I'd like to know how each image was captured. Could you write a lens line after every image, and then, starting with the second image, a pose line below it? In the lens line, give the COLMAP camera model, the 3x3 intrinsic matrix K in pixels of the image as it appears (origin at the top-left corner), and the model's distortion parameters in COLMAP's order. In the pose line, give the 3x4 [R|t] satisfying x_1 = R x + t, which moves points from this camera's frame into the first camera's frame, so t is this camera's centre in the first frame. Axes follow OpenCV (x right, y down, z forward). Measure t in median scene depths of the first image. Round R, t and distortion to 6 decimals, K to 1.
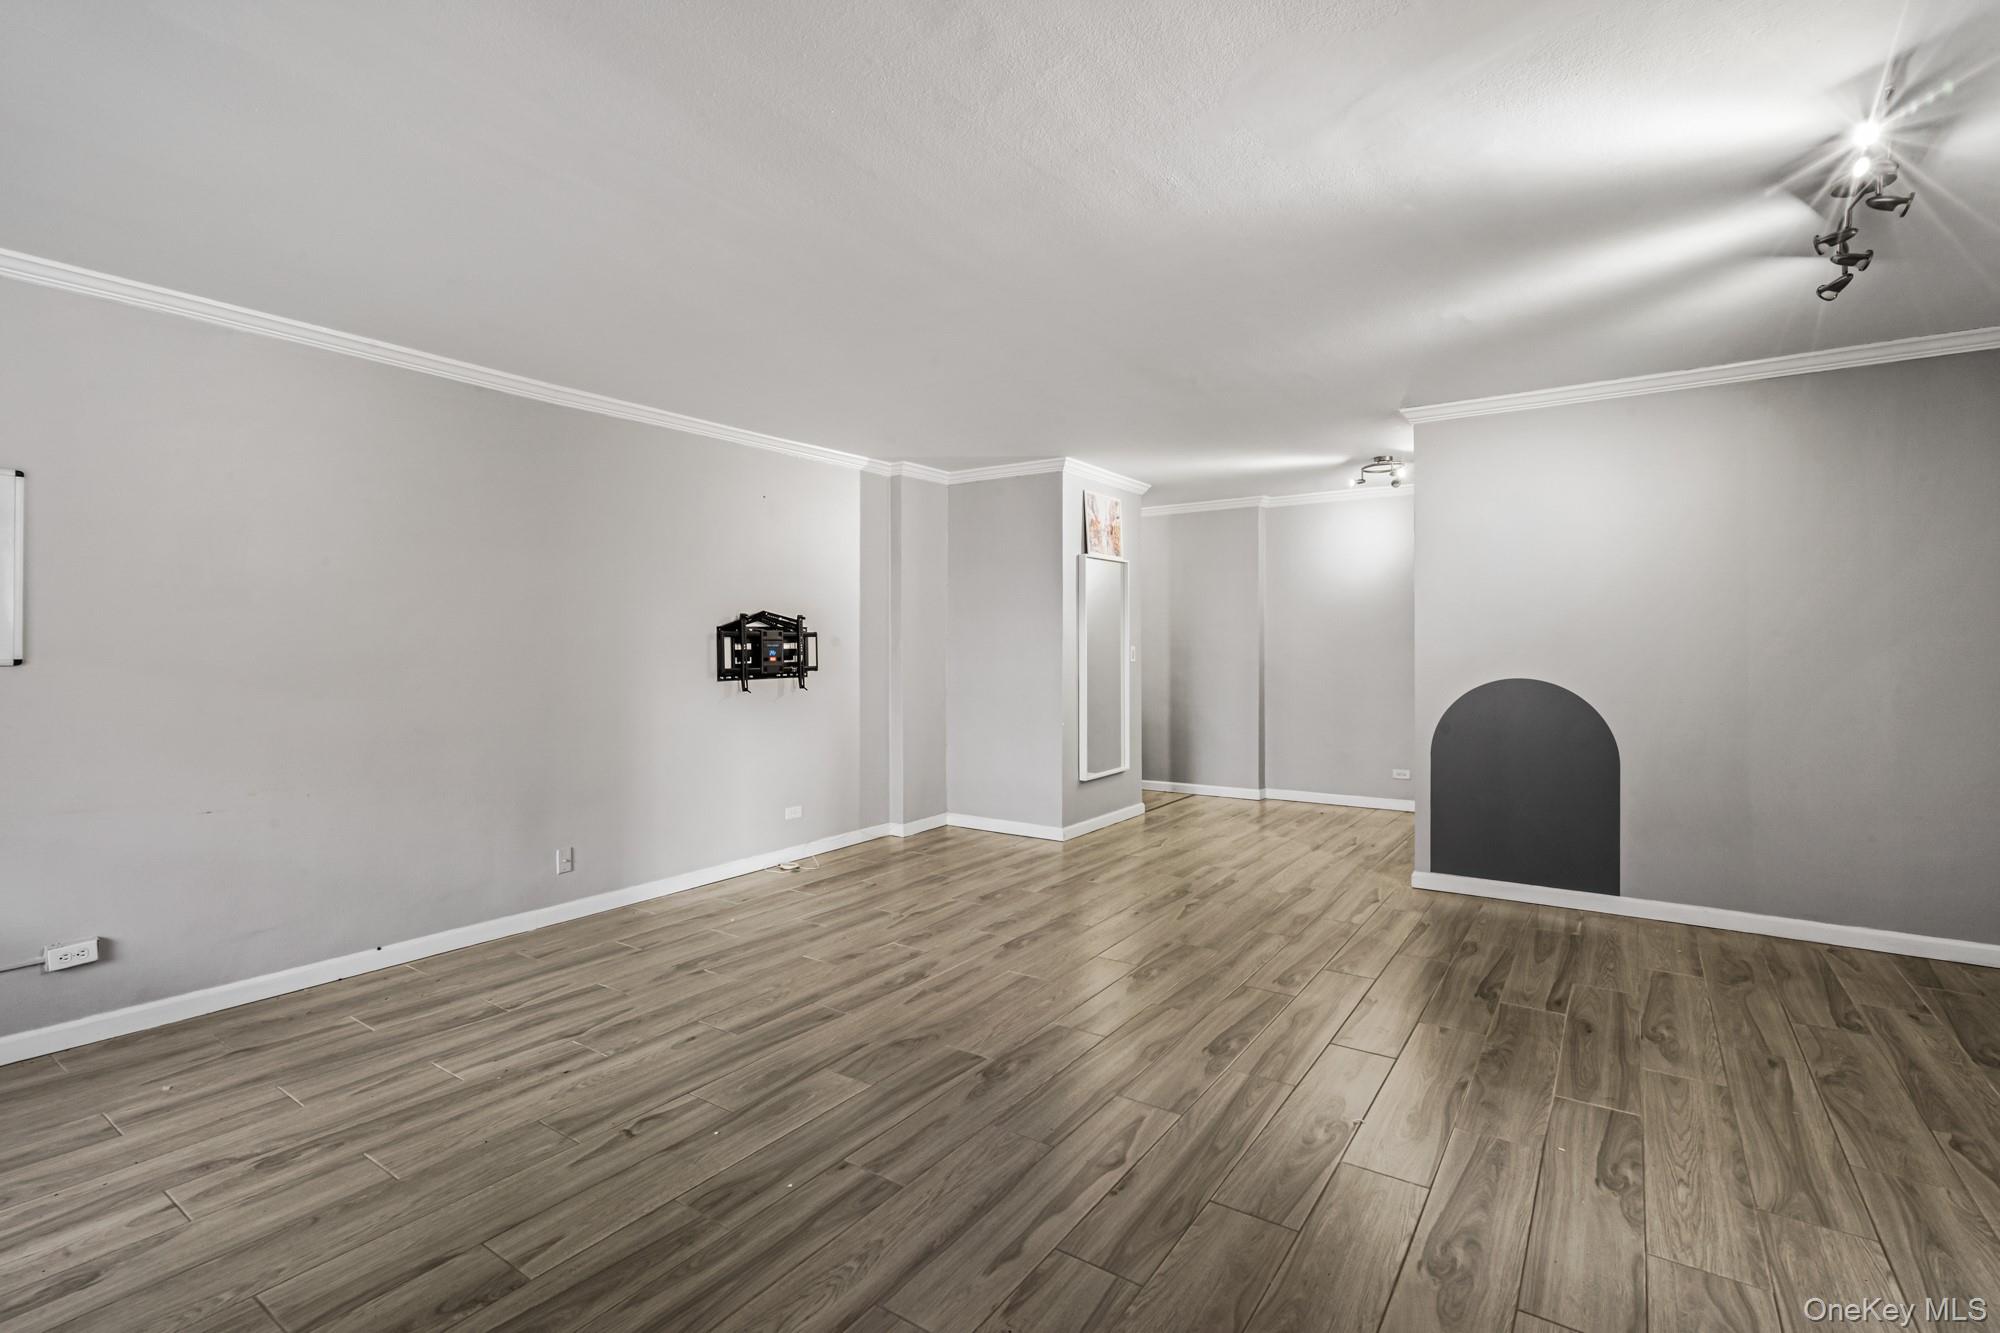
lens RADIAL K [[914.1, 0, 991.4], [0, 914.1, 644.2], [0, 0, 1]] dist [-0.000826, 0.000426]
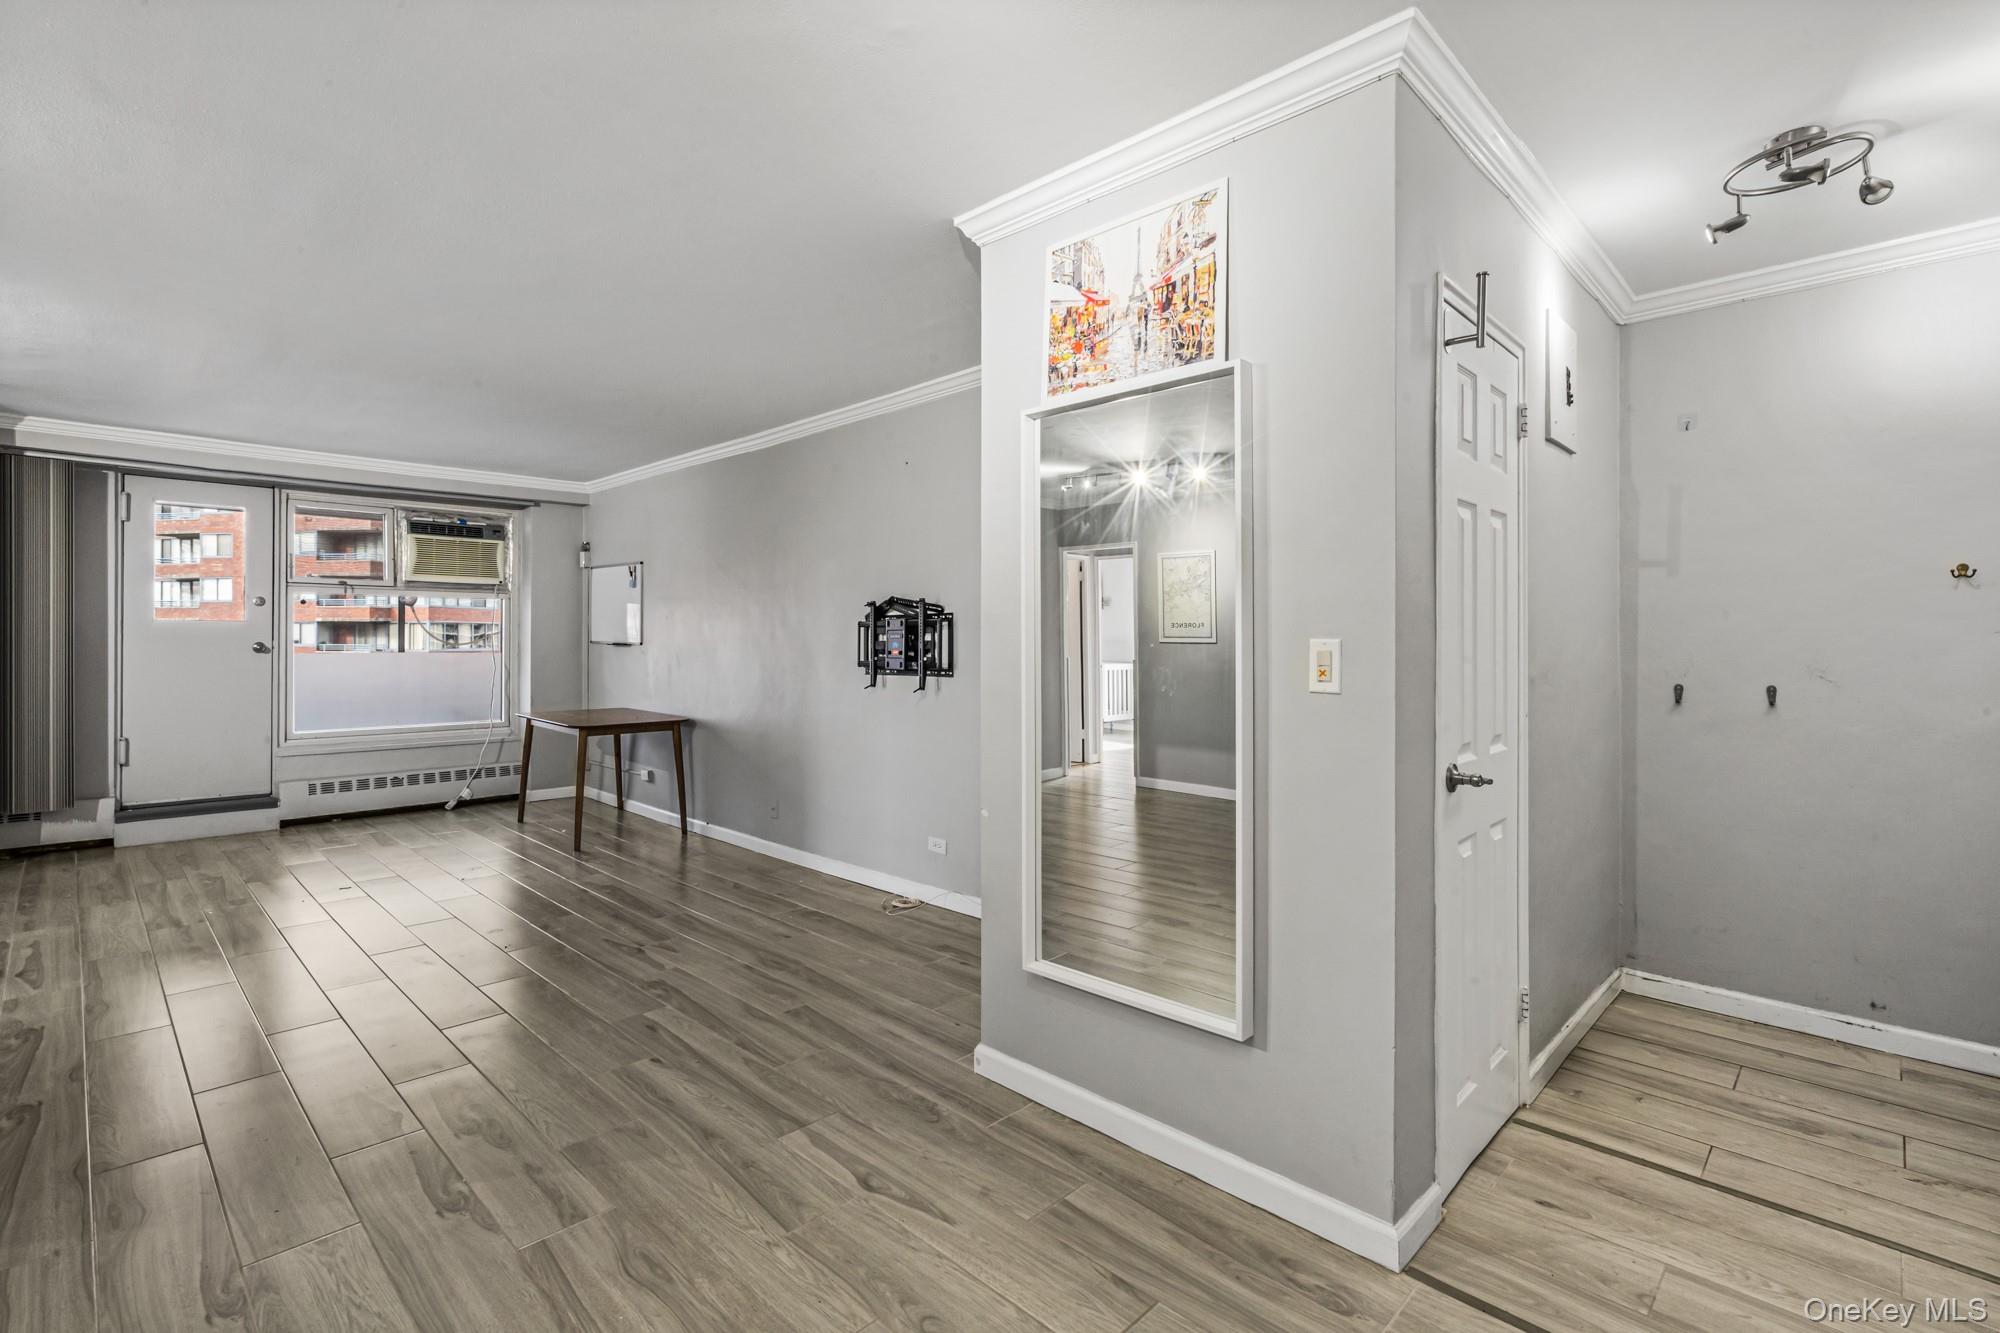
lens RADIAL K [[915.1, 0, 985.1], [0, 915.1, 639.6], [0, 0, 1]] dist [-0.000751, 0.000286]
pose [[-0.171470, 0.003100, -0.985184, 0.770733], [0.001233, 0.999995, 0.002932, 0.002222], [0.985189, -0.000712, -0.171473, 1.605228]]
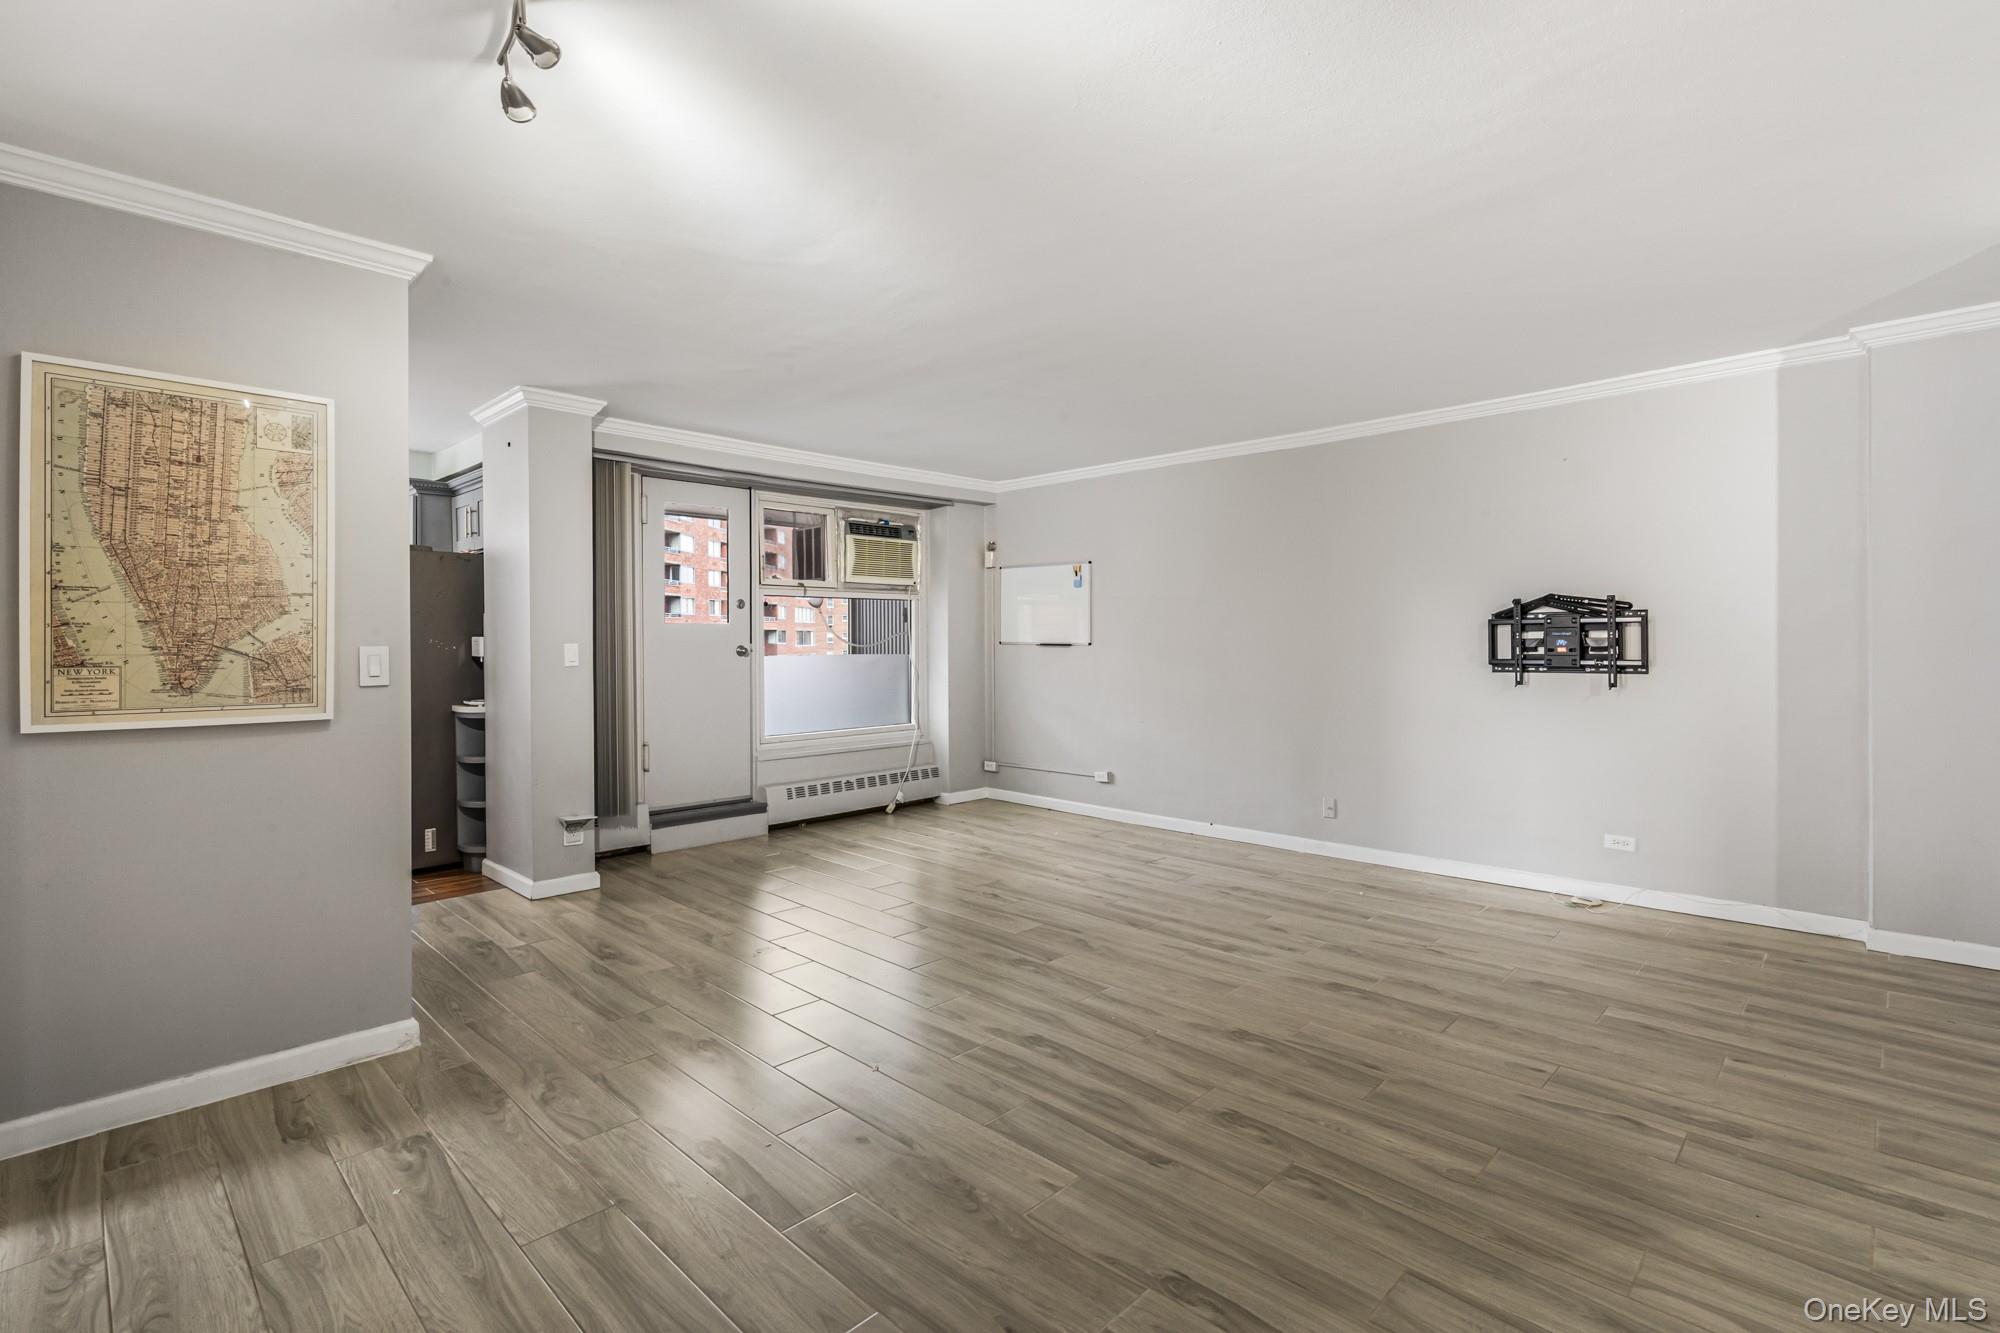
lens RADIAL K [[919.2, 0, 995.2], [0, 919.2, 645.1], [0, 0, 1]] dist [-0.002754, 0.000550]
pose [[-0.162570, 0.011332, -0.986632, 0.898704], [0.009094, 0.999909, 0.009986, -0.002135], [0.986655, -0.007349, -0.162658, 0.808059]]
